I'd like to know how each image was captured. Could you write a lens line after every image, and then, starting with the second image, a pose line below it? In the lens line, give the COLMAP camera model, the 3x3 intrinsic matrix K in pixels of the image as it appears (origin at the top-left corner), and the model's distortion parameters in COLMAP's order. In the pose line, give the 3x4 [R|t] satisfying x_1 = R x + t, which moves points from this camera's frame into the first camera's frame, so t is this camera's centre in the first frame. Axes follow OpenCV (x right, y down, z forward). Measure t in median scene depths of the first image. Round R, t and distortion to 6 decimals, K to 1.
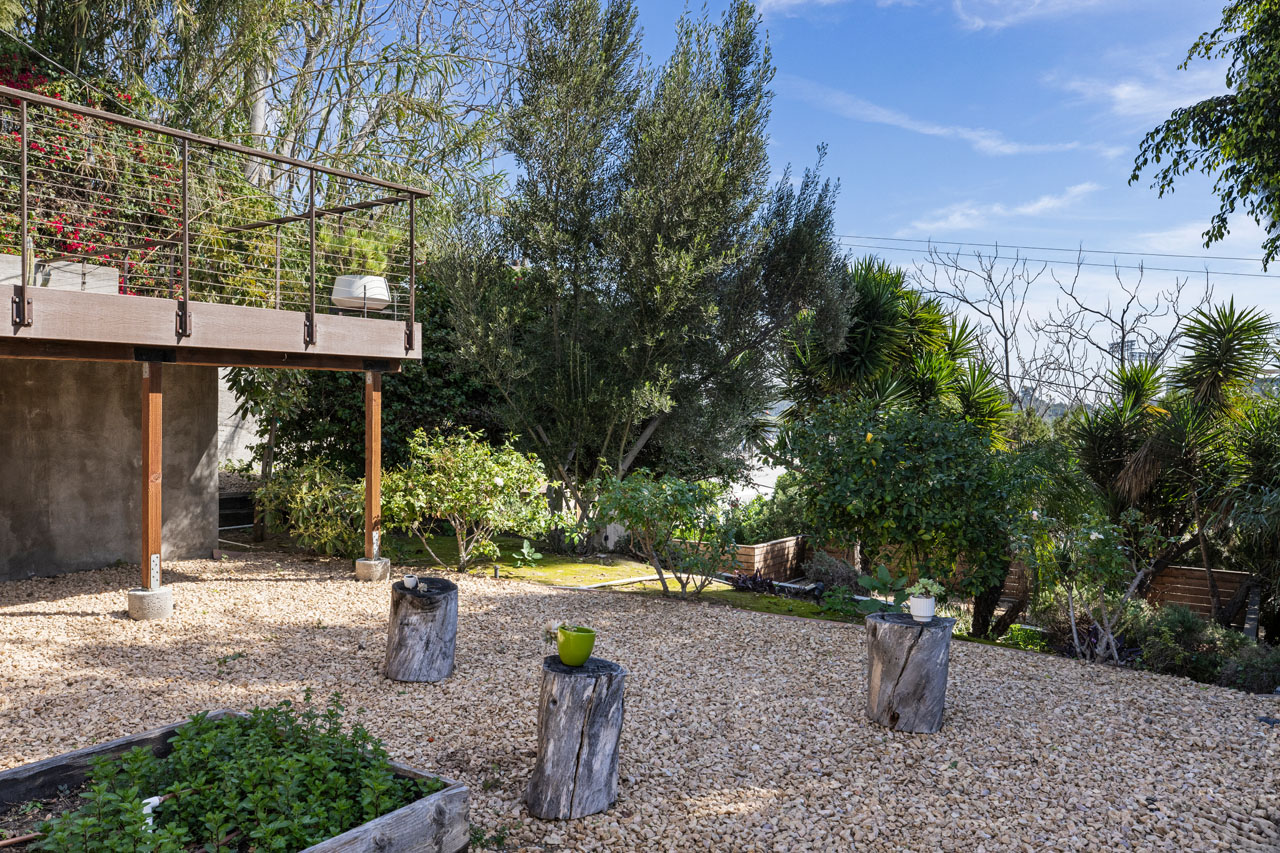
lens RADIAL K [[989.1, 0, 640.0], [0, 989.1, 426.5], [0, 0, 1]] dist [-0.006789, -0.002257]
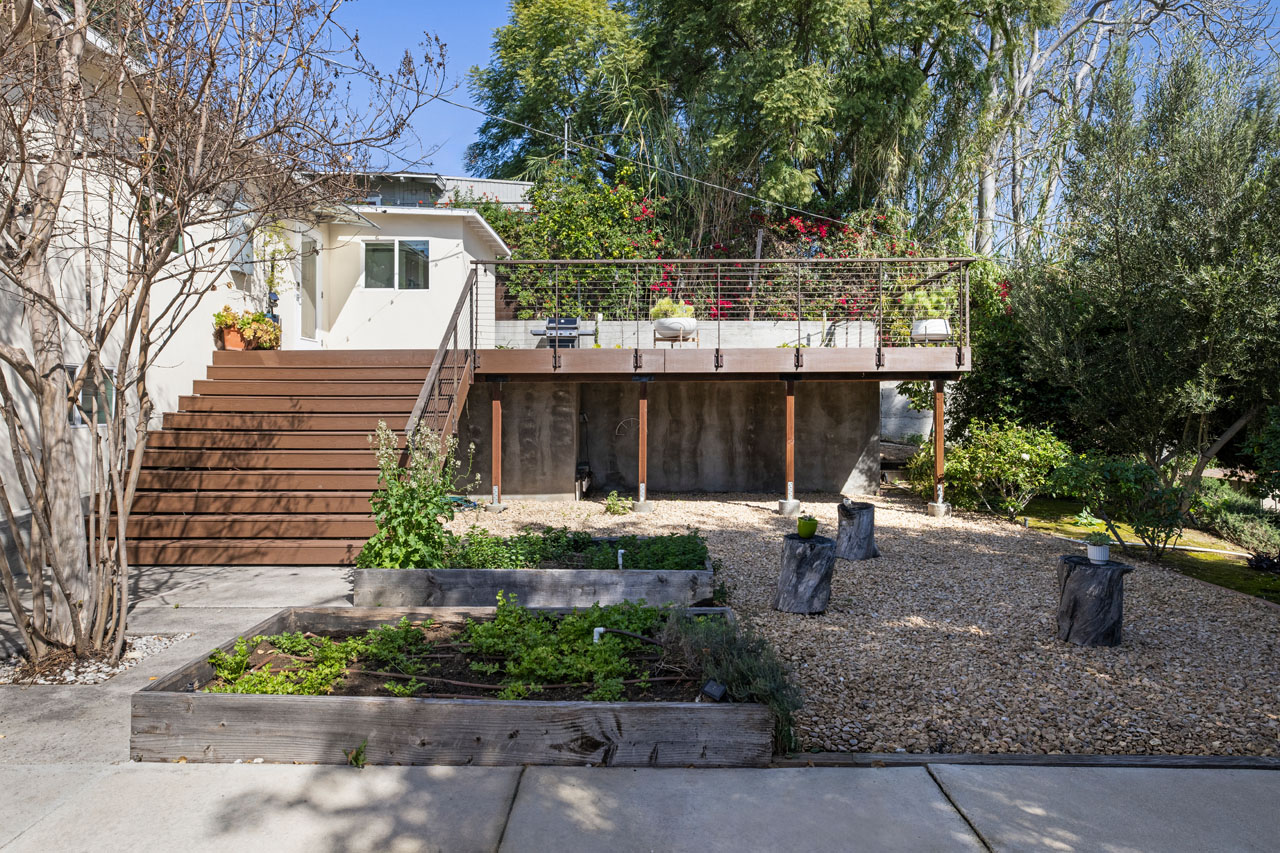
lens RADIAL K [[700.0, 0, 640.0], [0, 700.0, 426.5], [0, 0, 1]] dist [0.000288, 0.000038]
pose [[0.586042, 0.016619, -0.810110, 0.347942], [-0.008808, 0.999861, 0.014140, 0.004511], [0.810233, -0.001152, 0.586107, -0.019346]]
